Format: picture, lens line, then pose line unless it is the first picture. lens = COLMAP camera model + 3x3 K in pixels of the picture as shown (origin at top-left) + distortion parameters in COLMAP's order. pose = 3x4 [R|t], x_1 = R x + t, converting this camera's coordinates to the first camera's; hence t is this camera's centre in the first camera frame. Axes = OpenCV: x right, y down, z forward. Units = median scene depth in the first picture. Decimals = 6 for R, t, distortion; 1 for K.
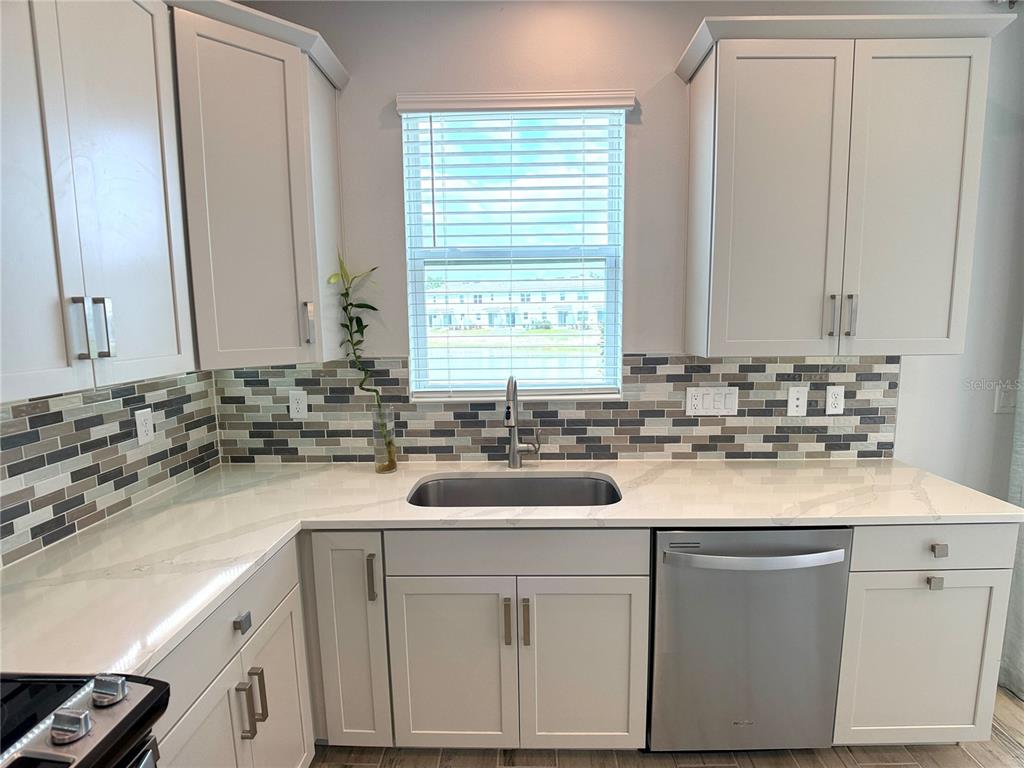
lens RADIAL K [[518.5, 0, 514.0], [0, 518.5, 385.7], [0, 0, 1]] dist [-0.018955, -0.006800]
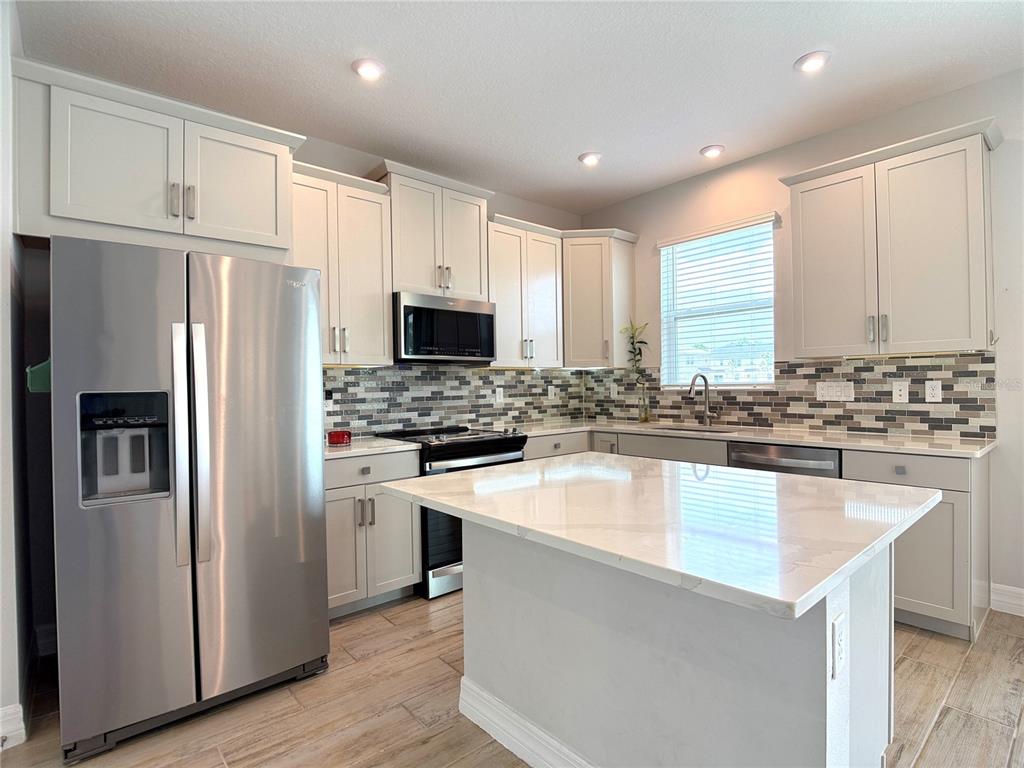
lens RADIAL K [[518.5, 0, 515.4], [0, 518.5, 385.0], [0, 0, 1]] dist [-0.018955, -0.006800]
pose [[0.672731, 0.002921, -0.739881, 0.874224], [-0.087266, 0.993326, -0.075425, 0.207843], [0.734723, 0.115307, 0.668496, -0.701703]]
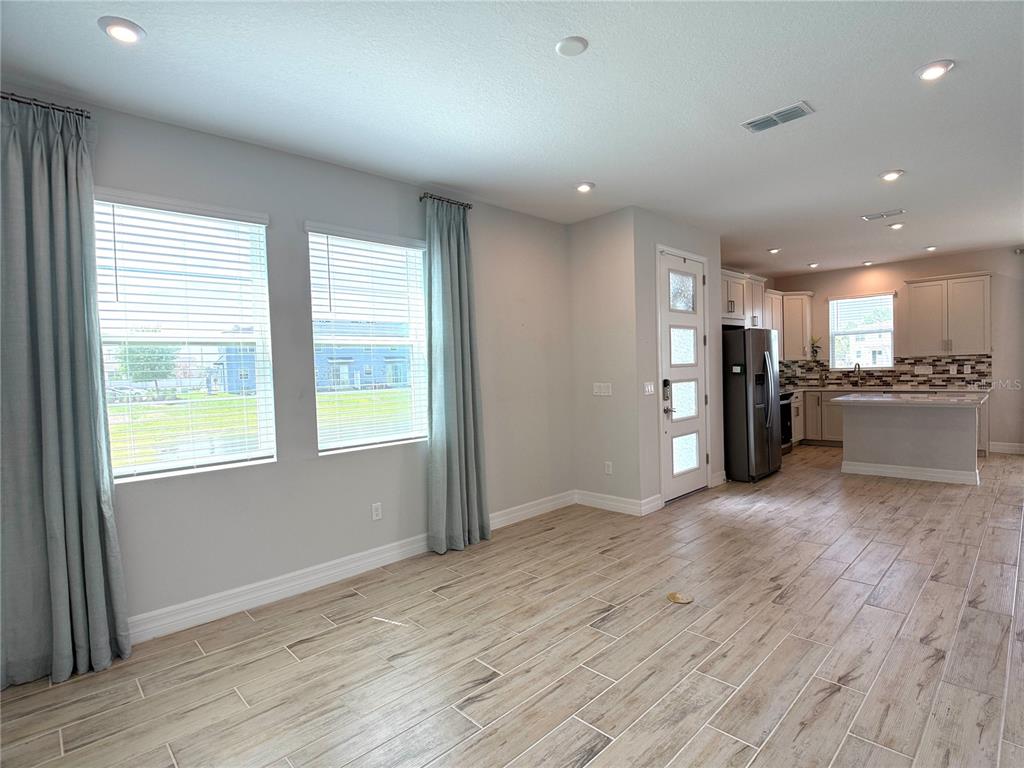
lens RADIAL K [[518.5, 0, 515.2], [0, 518.5, 386.2], [0, 0, 1]] dist [-0.018955, -0.006800]
pose [[0.714210, 0.012816, -0.699815, 0.844115], [-0.064595, 0.996772, -0.047670, 0.494605], [0.696945, 0.079251, 0.712732, -3.496408]]
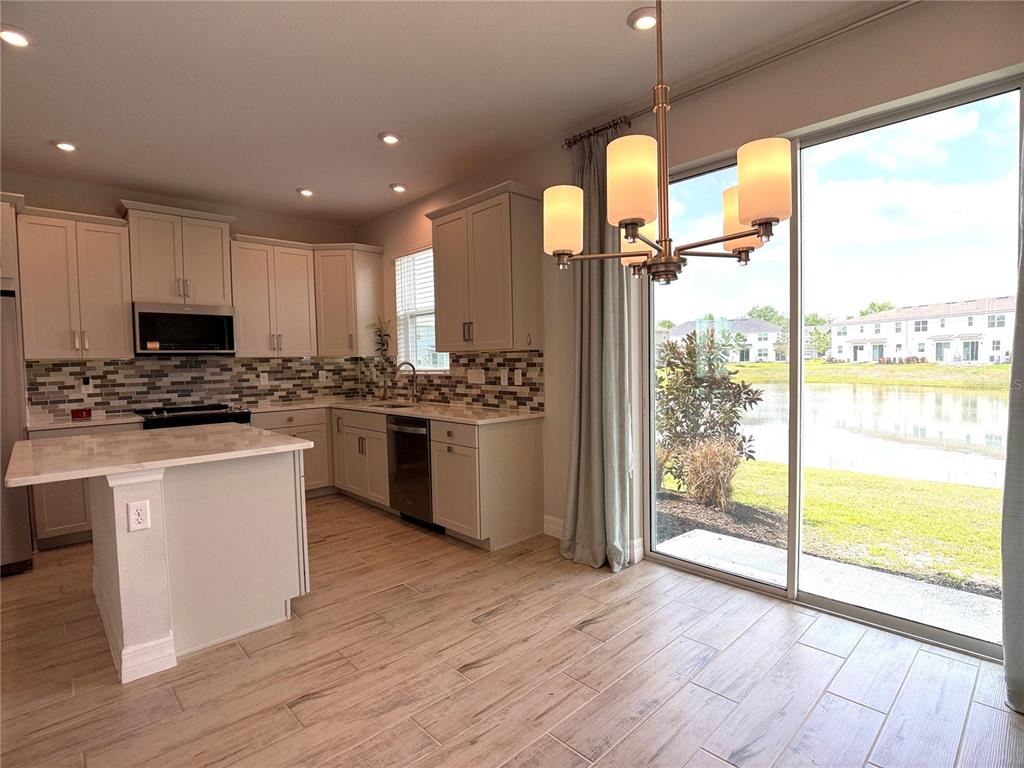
lens RADIAL K [[518.5, 0, 512.8], [0, 518.5, 388.1], [0, 0, 1]] dist [-0.018955, -0.006800]
pose [[0.696810, 0.037876, -0.716255, 1.924354], [-0.081484, 0.996320, -0.026586, 0.116536], [0.712612, 0.076889, 0.697332, -0.291514]]
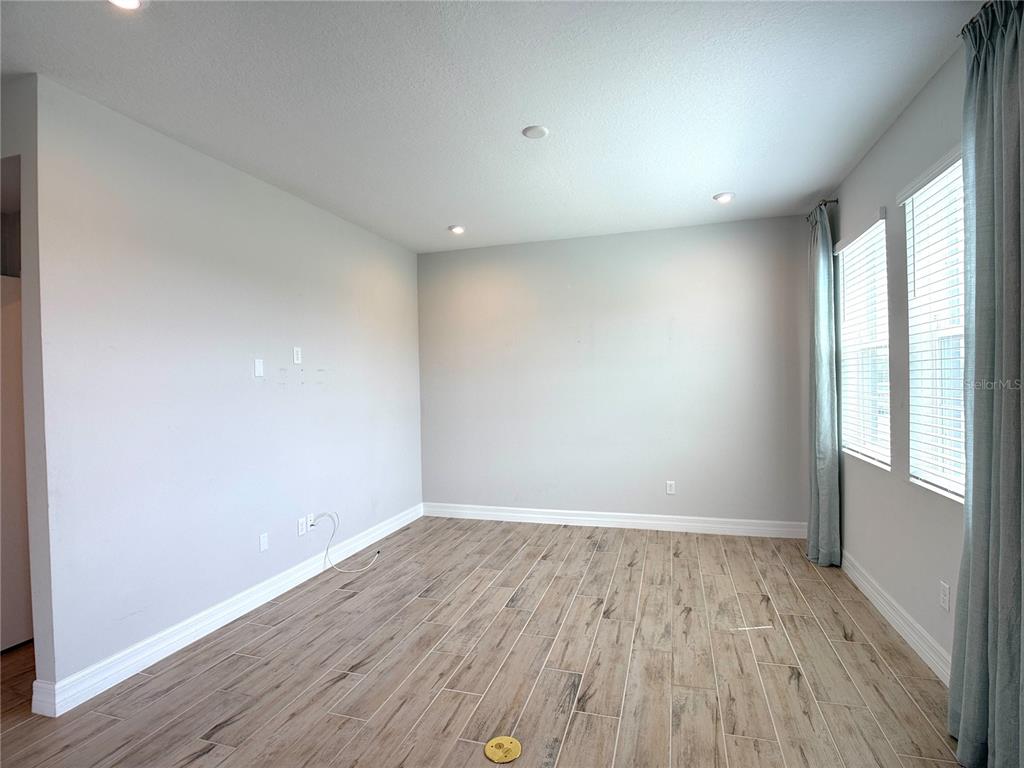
lens RADIAL K [[518.5, 0, 510.7], [0, 518.5, 385.0], [0, 0, 1]] dist [-0.018955, -0.006800]
pose [[-0.961677, 0.032817, 0.272215, -0.100799], [0.069703, 0.989455, 0.126963, 0.210721], [-0.265178, 0.141071, -0.953824, -1.343744]]
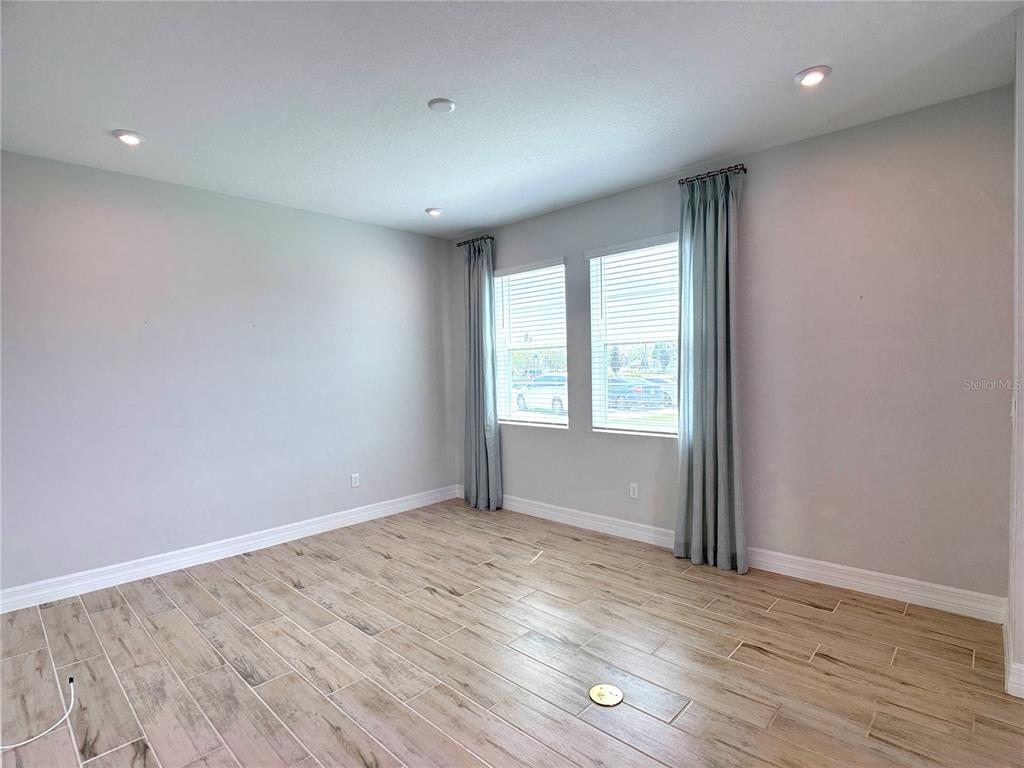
lens RADIAL K [[518.5, 0, 516.4], [0, 518.5, 386.7], [0, 0, 1]] dist [-0.018955, -0.006800]
pose [[-0.667306, 0.059253, -0.742423, 1.031593], [-0.060820, 0.989166, 0.133611, 0.238611], [0.742296, 0.134314, -0.656473, -1.667081]]
